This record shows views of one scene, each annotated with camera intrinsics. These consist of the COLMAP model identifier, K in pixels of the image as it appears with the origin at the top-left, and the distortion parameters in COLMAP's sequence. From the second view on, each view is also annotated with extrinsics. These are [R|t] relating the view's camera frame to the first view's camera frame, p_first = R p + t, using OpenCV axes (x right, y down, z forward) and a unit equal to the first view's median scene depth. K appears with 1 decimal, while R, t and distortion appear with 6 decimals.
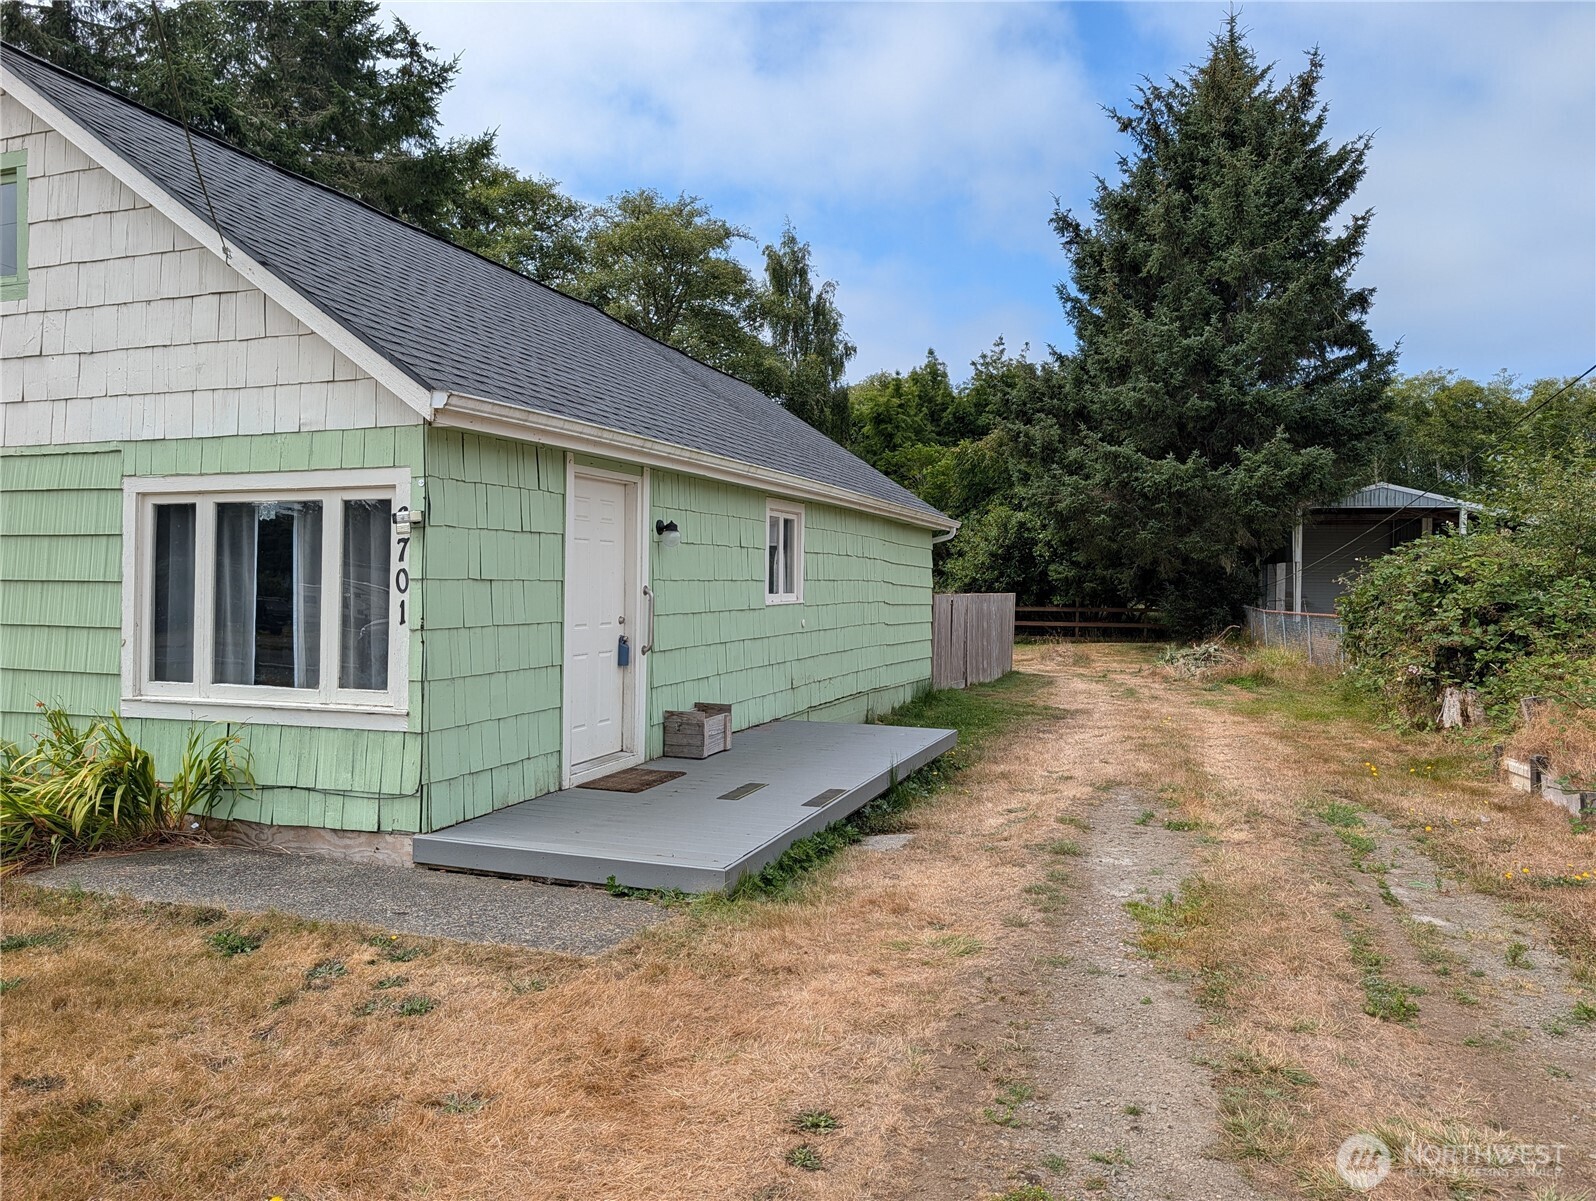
lens RADIAL K [[1127.7, 0, 807.6], [0, 1127.7, 600.8], [0, 0, 1]] dist [0.056560, -0.079342]
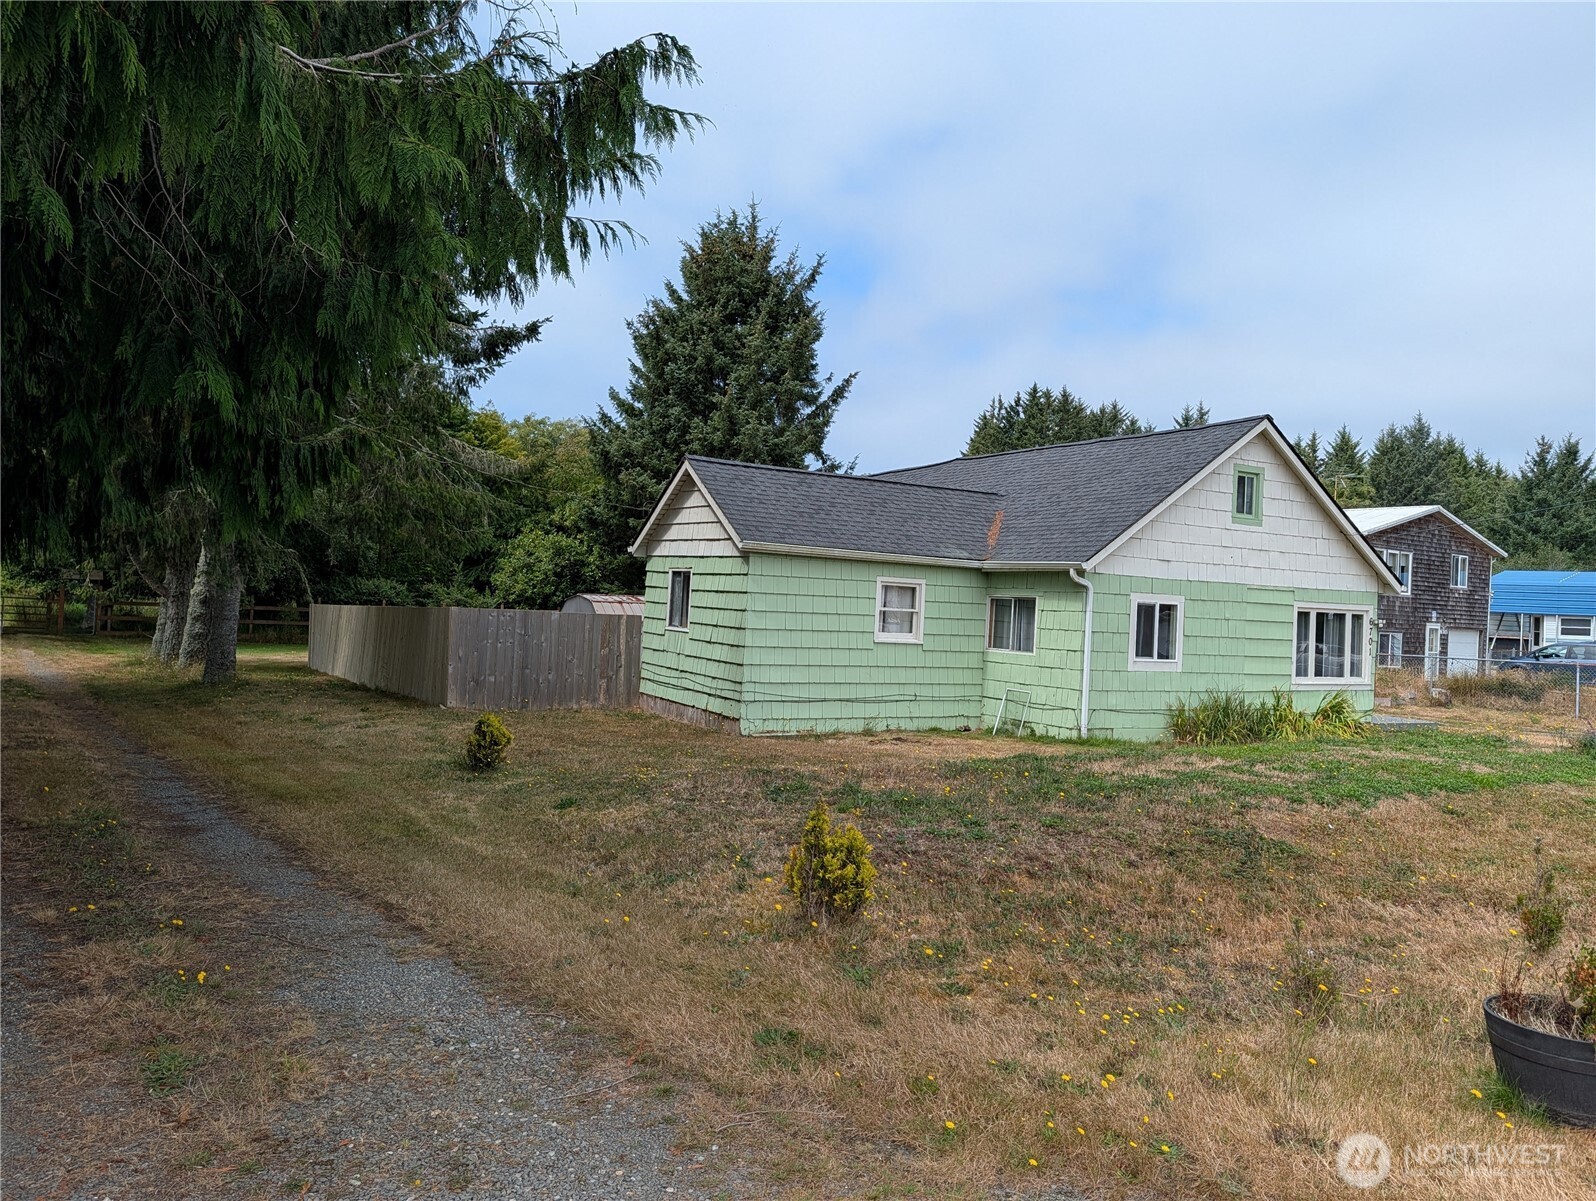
lens RADIAL K [[1127.7, 0, 807.6], [0, 1127.7, 600.8], [0, 0, 1]] dist [0.056560, -0.079342]
pose [[0.648190, 0.026900, 0.761003, -3.365569], [-0.030594, 0.999489, -0.009271, -0.049188], [-0.760864, -0.017273, 0.648682, 0.143656]]
